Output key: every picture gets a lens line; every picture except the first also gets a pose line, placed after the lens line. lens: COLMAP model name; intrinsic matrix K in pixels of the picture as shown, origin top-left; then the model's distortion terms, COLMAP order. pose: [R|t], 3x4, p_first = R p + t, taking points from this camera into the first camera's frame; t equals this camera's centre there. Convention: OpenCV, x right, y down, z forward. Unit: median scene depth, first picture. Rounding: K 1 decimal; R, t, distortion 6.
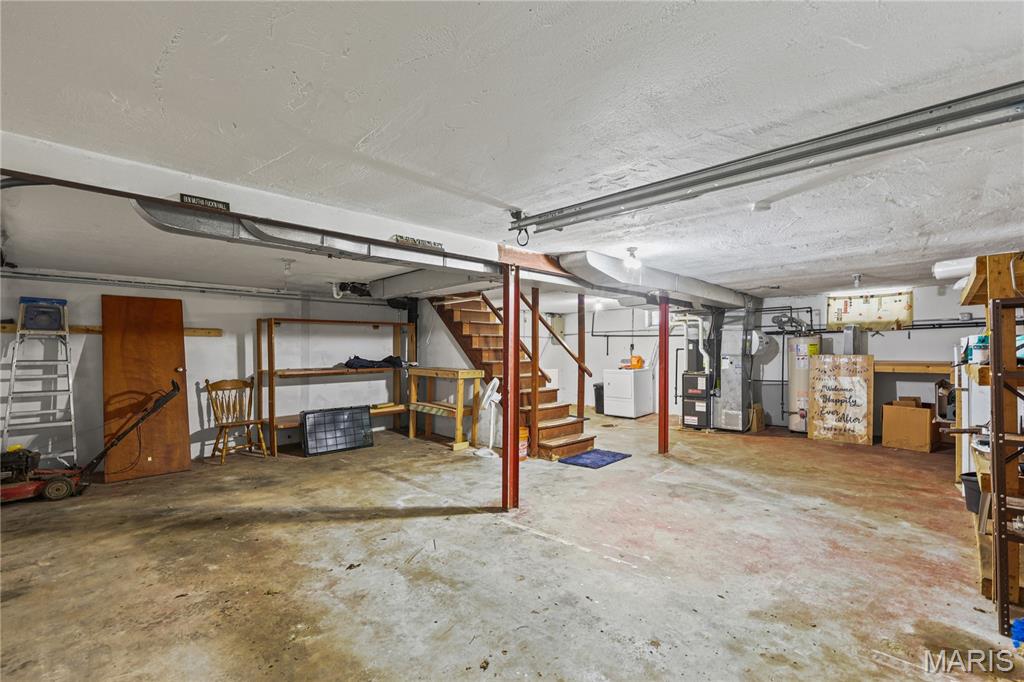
lens RADIAL K [[446.5, 0, 517.8], [0, 446.5, 349.4], [0, 0, 1]] dist [0.004543, -0.001152]
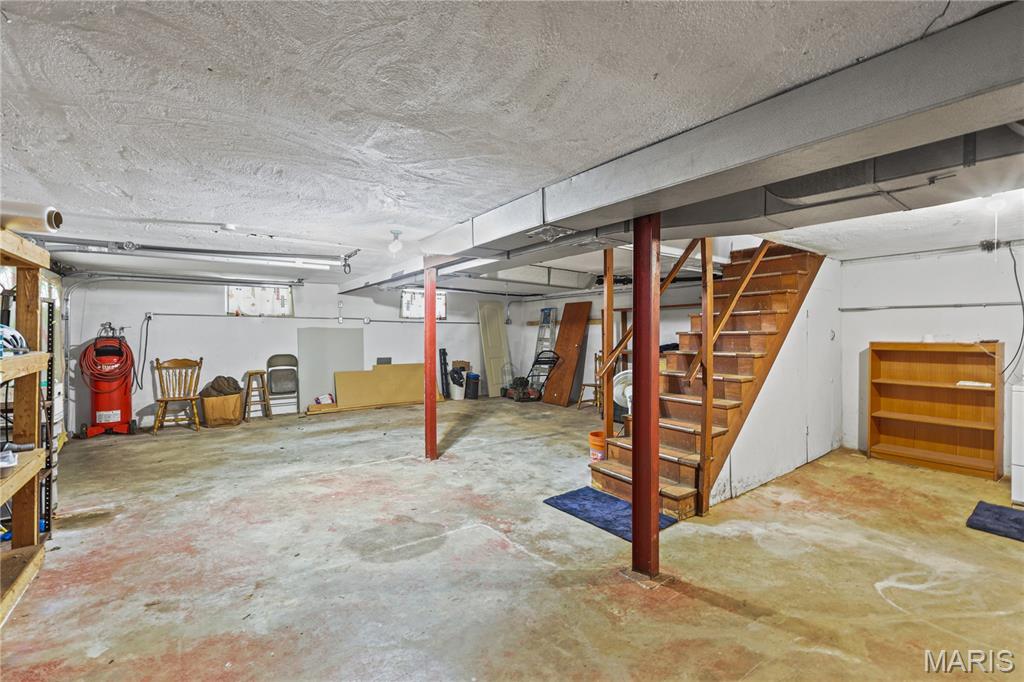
lens RADIAL K [[446.5, 0, 514.4], [0, 446.5, 339.5], [0, 0, 1]] dist [0.004543, -0.001152]
pose [[-0.181767, 0.016629, -0.983201, 1.228578], [0.000935, 0.999859, 0.016737, -0.005477], [0.983341, 0.002123, -0.181757, 1.509499]]
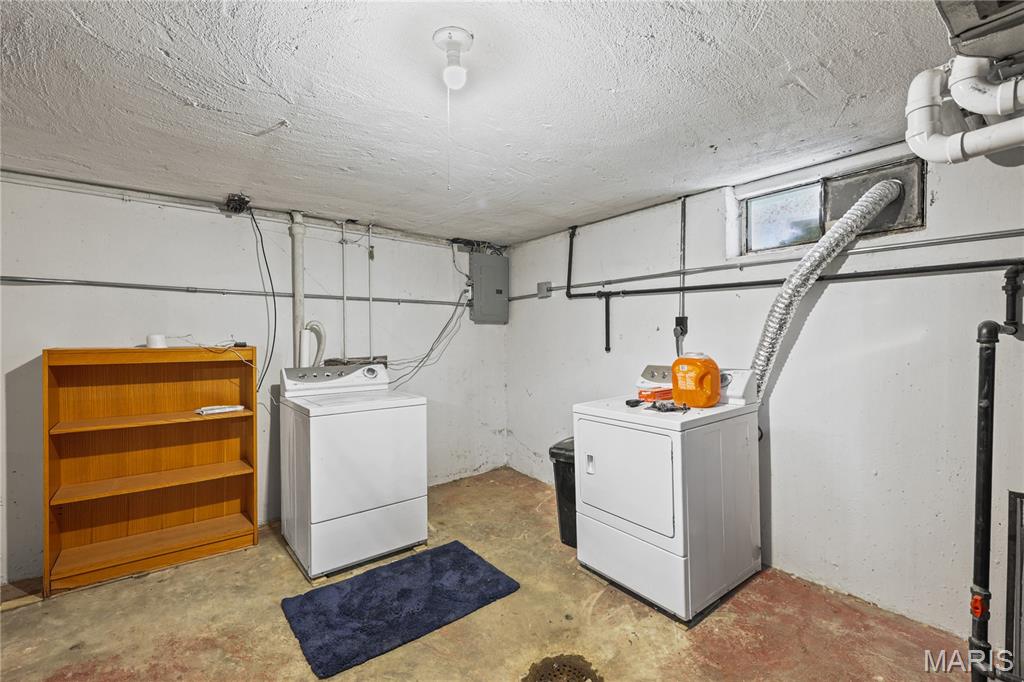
lens RADIAL K [[446.5, 0, 510.0], [0, 446.5, 344.2], [0, 0, 1]] dist [0.004543, -0.001152]
pose [[0.989314, 0.002962, -0.145772, 0.482486], [-0.001488, 0.999947, 0.010220, 0.010166], [0.145794, -0.009894, 0.989265, 1.779812]]
